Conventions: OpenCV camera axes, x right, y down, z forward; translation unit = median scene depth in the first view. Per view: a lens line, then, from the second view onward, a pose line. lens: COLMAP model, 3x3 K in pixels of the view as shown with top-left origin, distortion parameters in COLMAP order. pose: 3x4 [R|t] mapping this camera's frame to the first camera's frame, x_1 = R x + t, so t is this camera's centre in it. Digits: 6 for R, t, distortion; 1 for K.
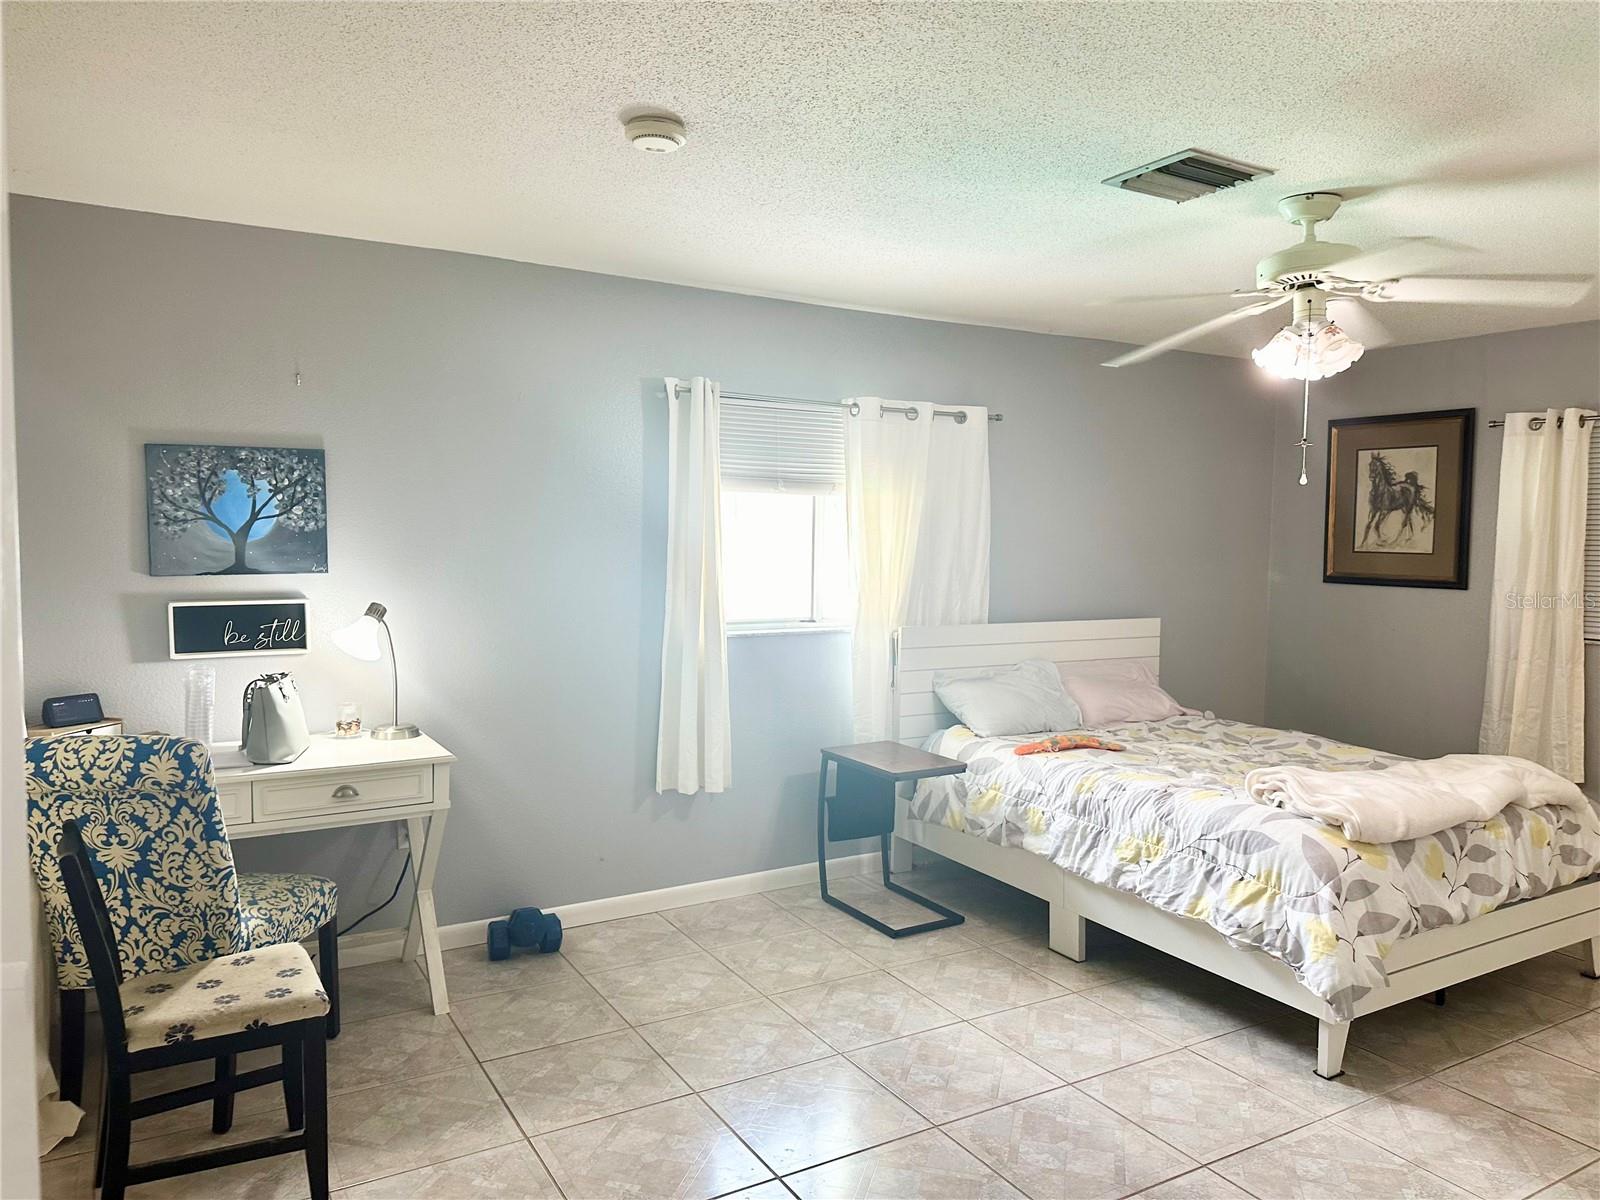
lens RADIAL K [[1115.4, 0, 800.0], [0, 1115.4, 600.0], [0, 0, 1]] dist [-0.000559, -0.004451]
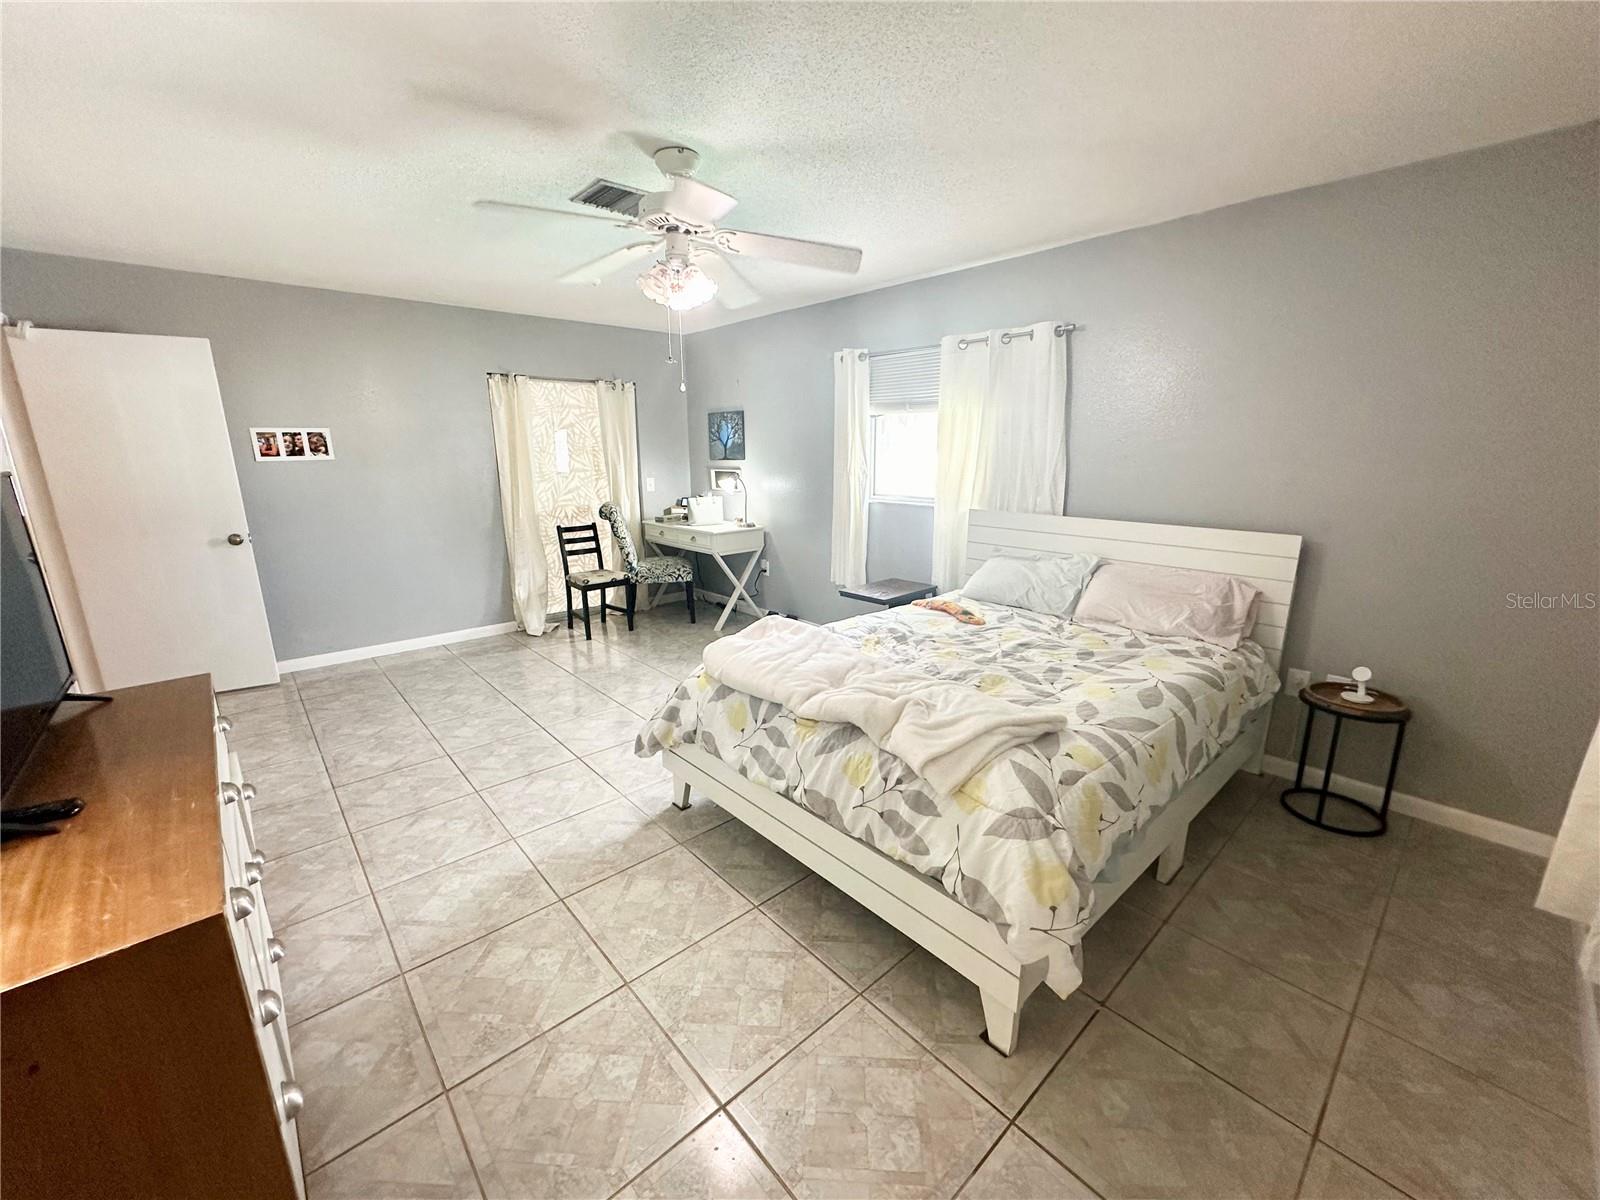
lens RADIAL K [[641.1, 0, 802.0], [0, 641.1, 598.4], [0, 0, 1]] dist [-0.001682, 0.000369]
pose [[0.206984, 0.210115, -0.955515, 1.117011], [-0.054615, 0.977624, 0.203146, -0.021186], [0.976819, 0.010138, 0.213828, 0.859529]]
